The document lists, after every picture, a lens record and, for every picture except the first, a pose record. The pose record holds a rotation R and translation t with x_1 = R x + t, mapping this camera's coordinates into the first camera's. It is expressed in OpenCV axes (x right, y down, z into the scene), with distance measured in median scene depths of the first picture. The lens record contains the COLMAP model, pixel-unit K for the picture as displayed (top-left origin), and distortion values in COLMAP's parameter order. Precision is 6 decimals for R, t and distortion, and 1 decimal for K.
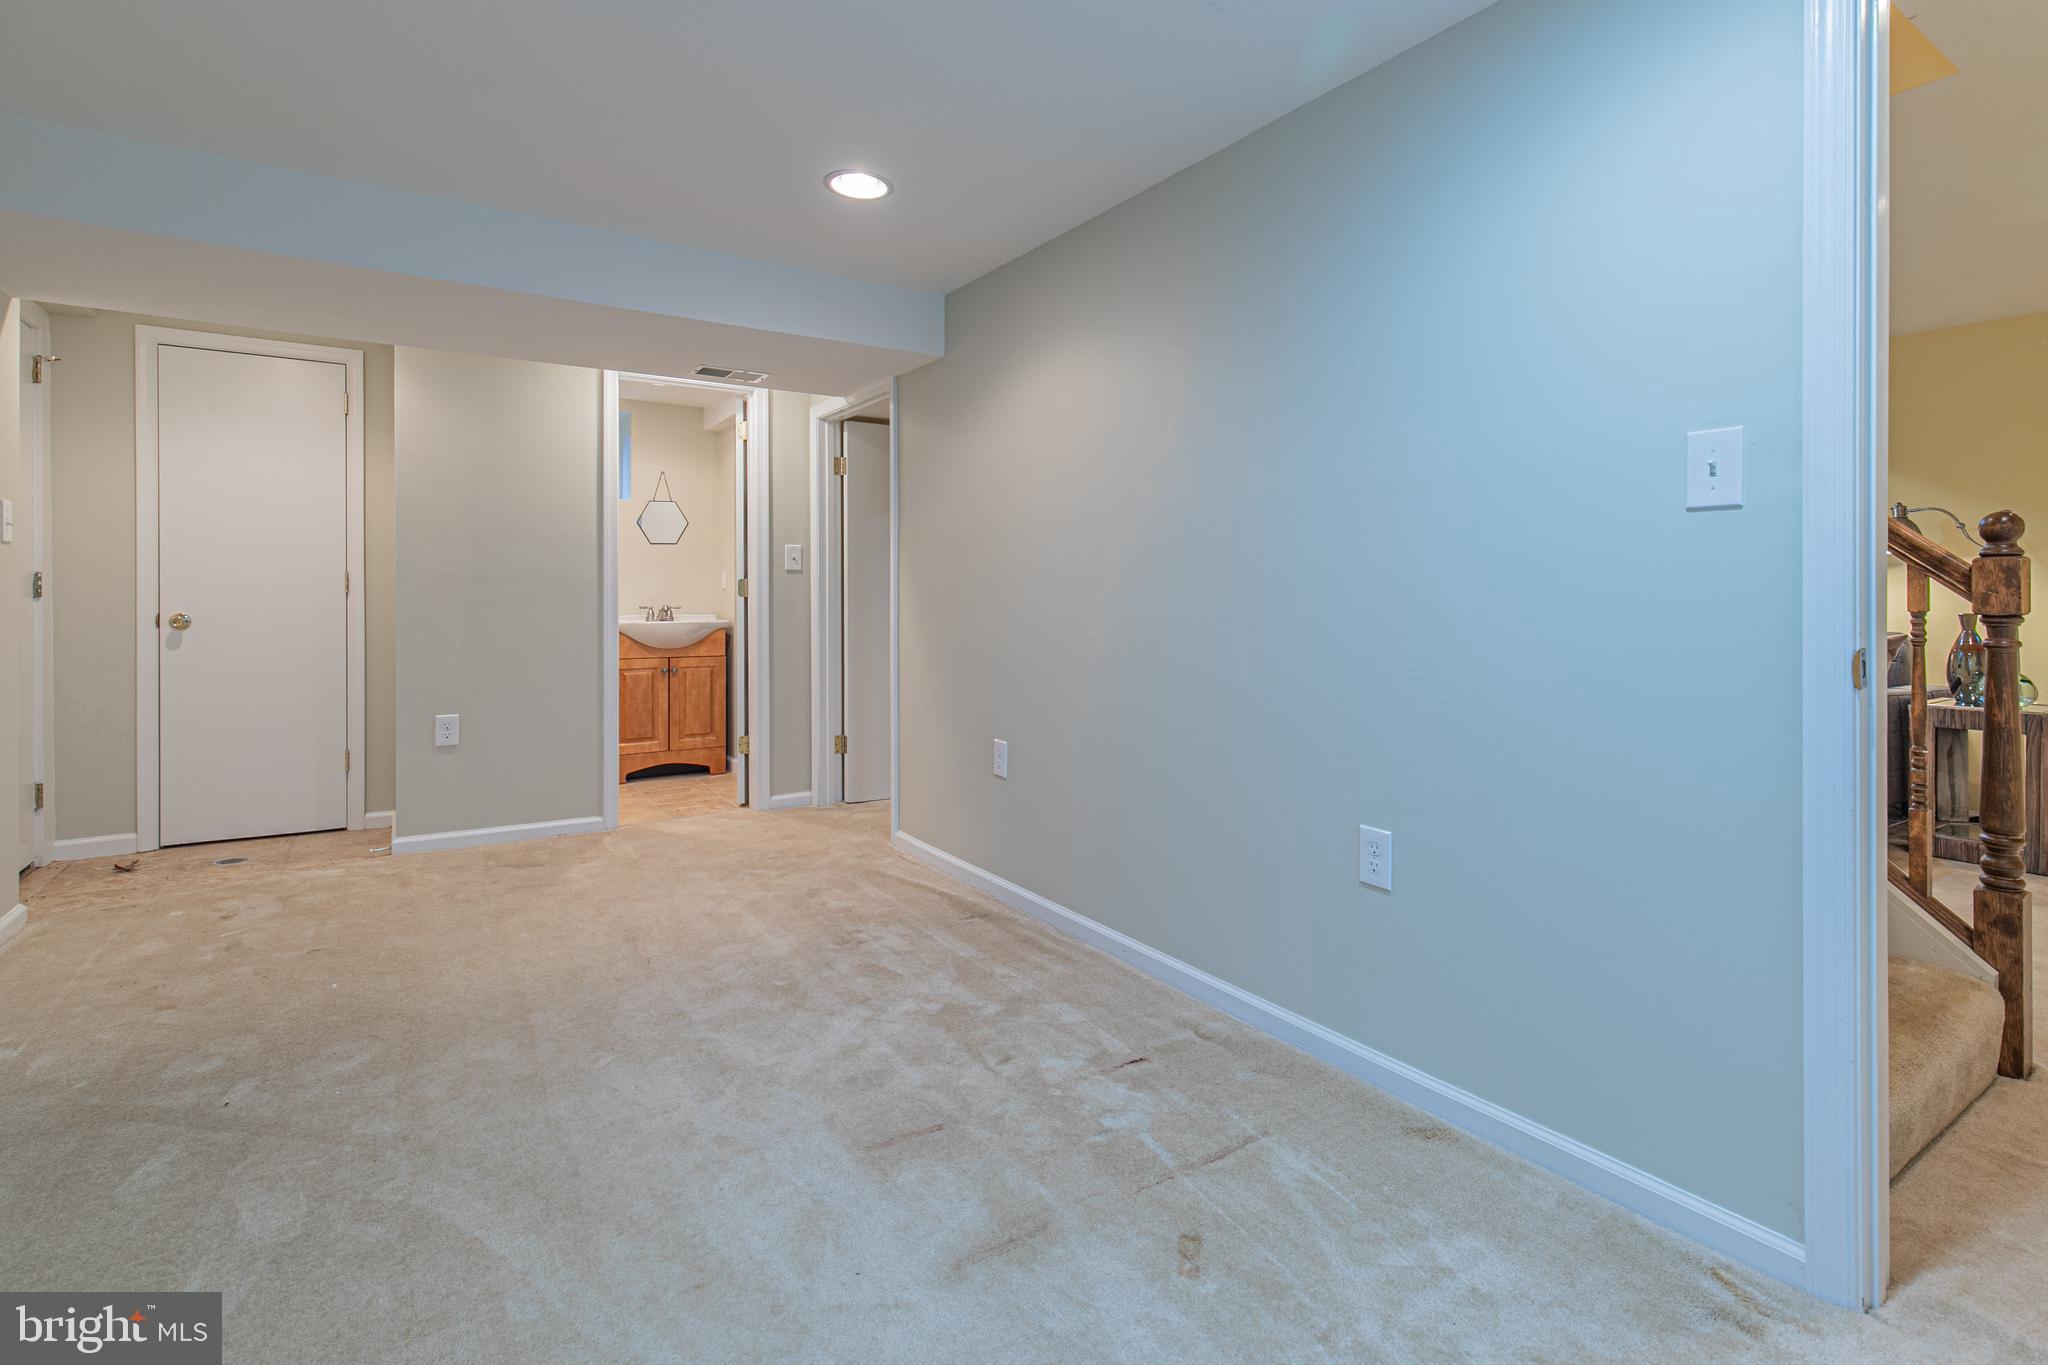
lens RADIAL K [[905.7, 0, 1014.2], [0, 905.7, 592.3], [0, 0, 1]] dist [0.004698, -0.000247]
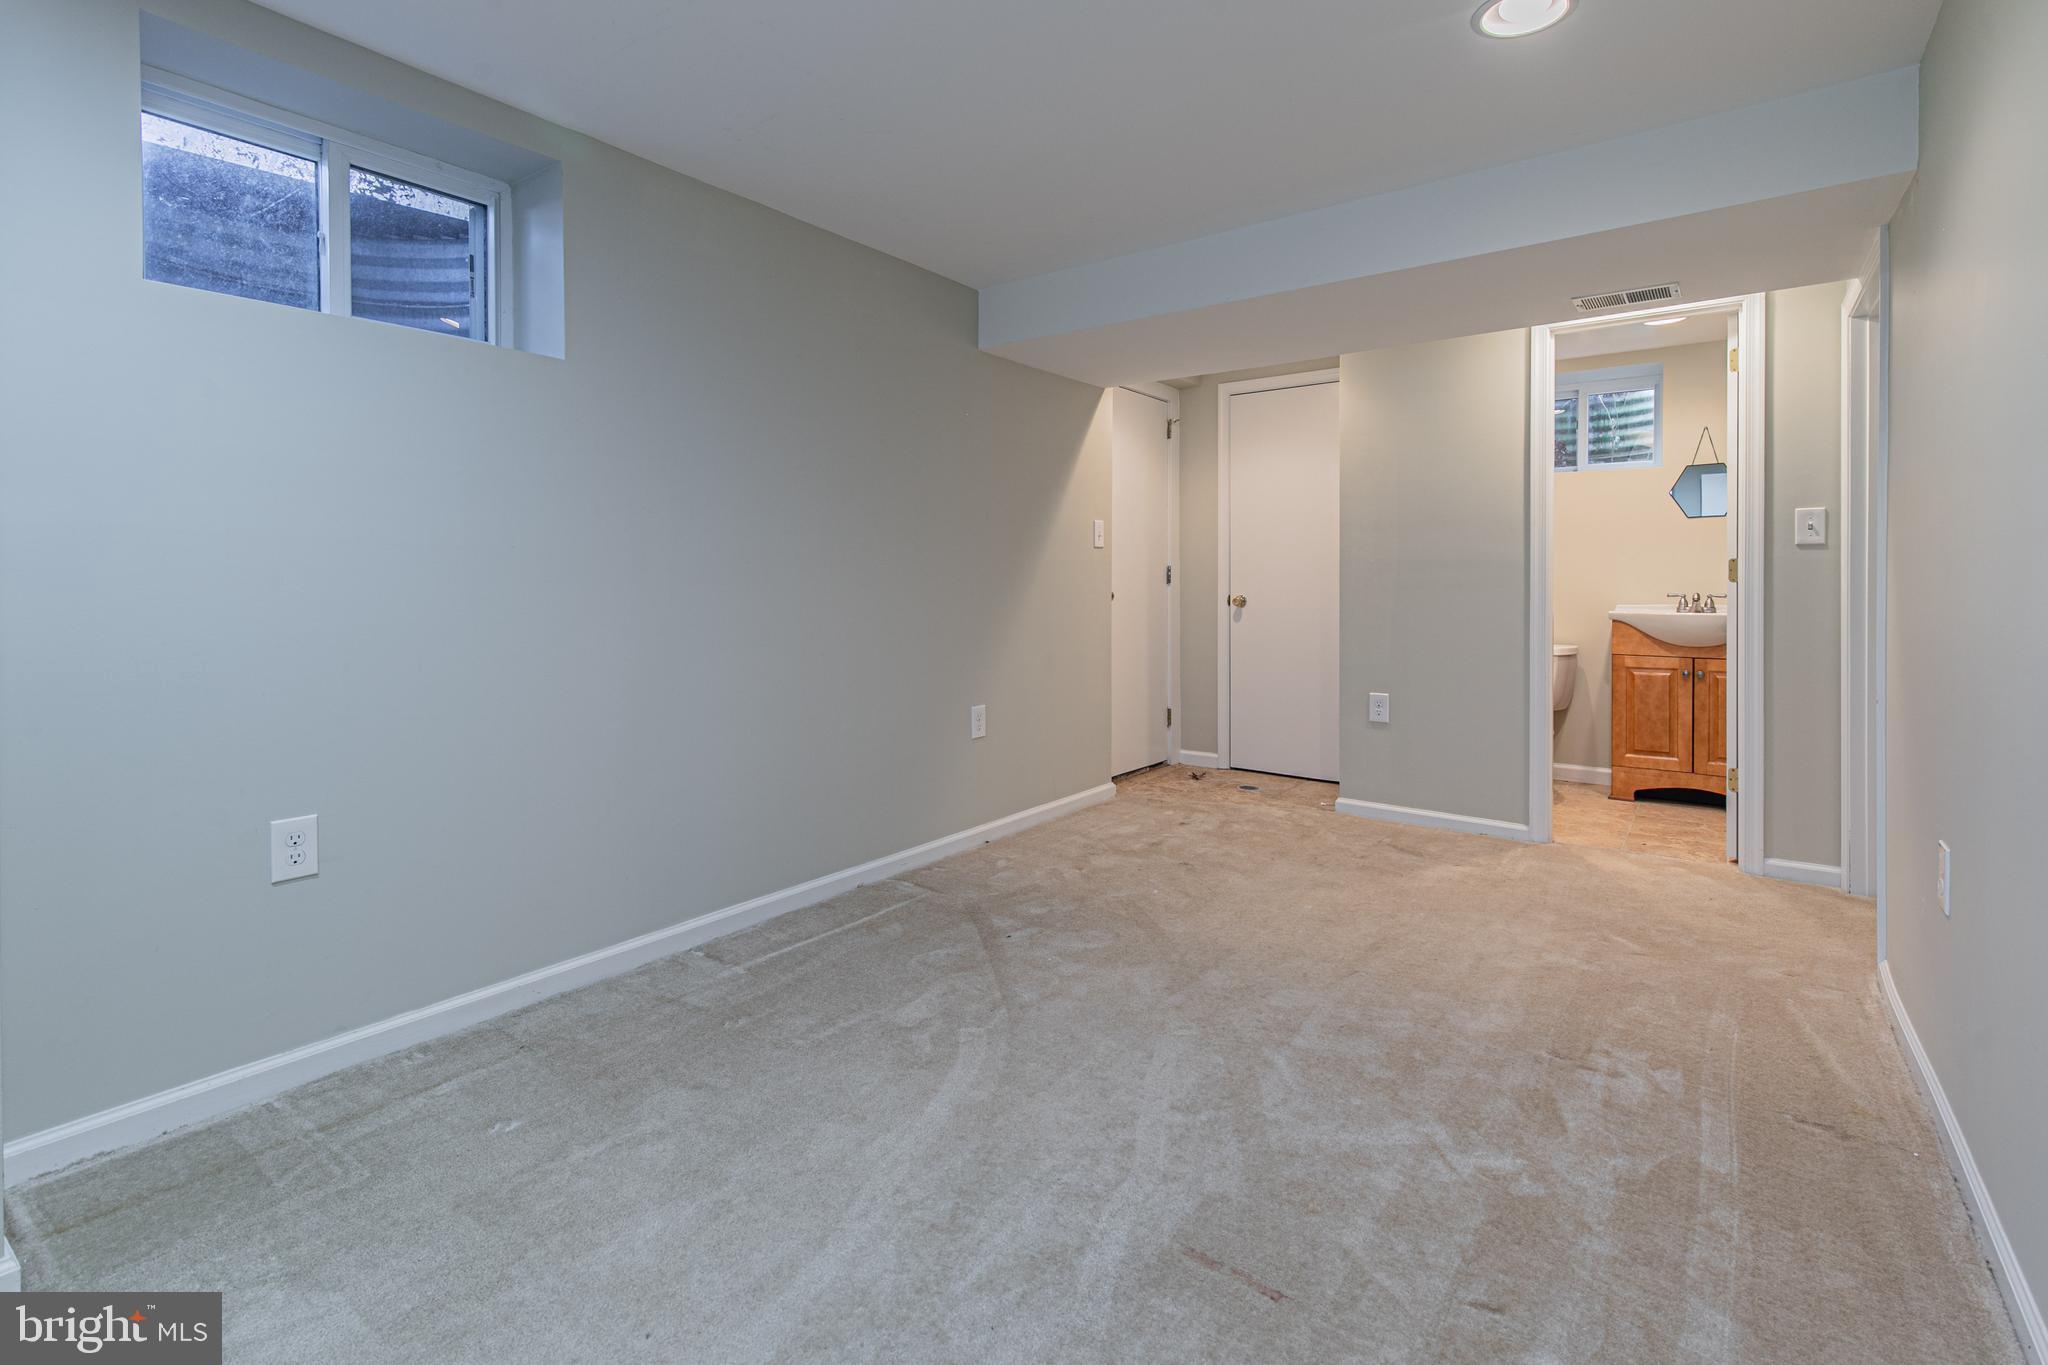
lens RADIAL K [[929.1, 0, 1064.9], [0, 929.1, 591.8], [0, 0, 1]] dist [0.002887, 0.000080]
pose [[0.392285, 0.008338, -0.919806, 0.244681], [0.004959, 0.999925, 0.011180, 0.002045], [0.919830, -0.008947, 0.392214, 0.245948]]
